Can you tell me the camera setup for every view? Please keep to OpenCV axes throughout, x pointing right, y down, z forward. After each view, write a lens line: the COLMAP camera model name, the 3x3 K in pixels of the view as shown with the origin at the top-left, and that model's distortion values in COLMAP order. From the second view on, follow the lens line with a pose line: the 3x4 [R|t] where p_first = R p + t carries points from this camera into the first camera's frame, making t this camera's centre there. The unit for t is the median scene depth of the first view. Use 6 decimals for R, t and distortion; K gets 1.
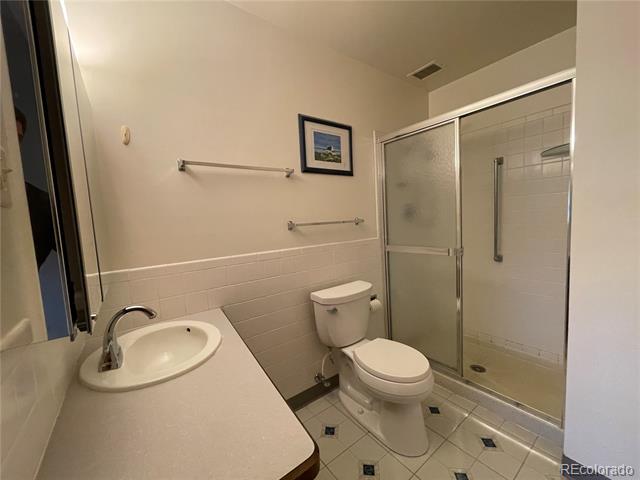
lens RADIAL K [[259.7, 0, 319.7], [0, 259.7, 240.5], [0, 0, 1]] dist [-0.001894, -0.000698]
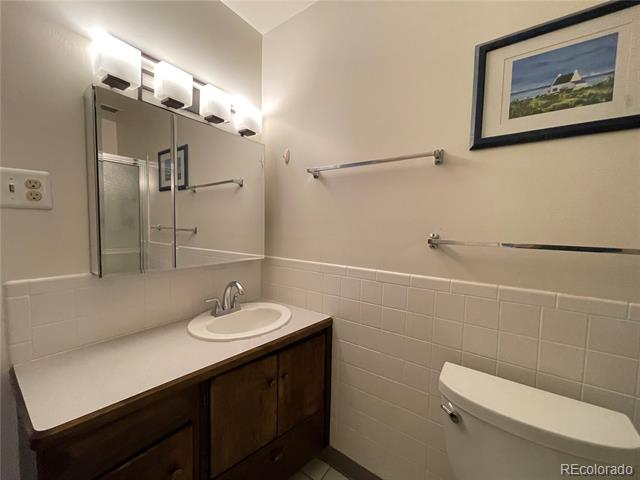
lens RADIAL K [[259.7, 0, 320.1], [0, 259.7, 240.8], [0, 0, 1]] dist [-0.001894, -0.000698]
pose [[0.281059, 0.111036, -0.953245, 0.391978], [-0.123367, 0.989223, 0.078853, -0.071281], [0.951728, 0.095437, 0.291729, 0.534876]]
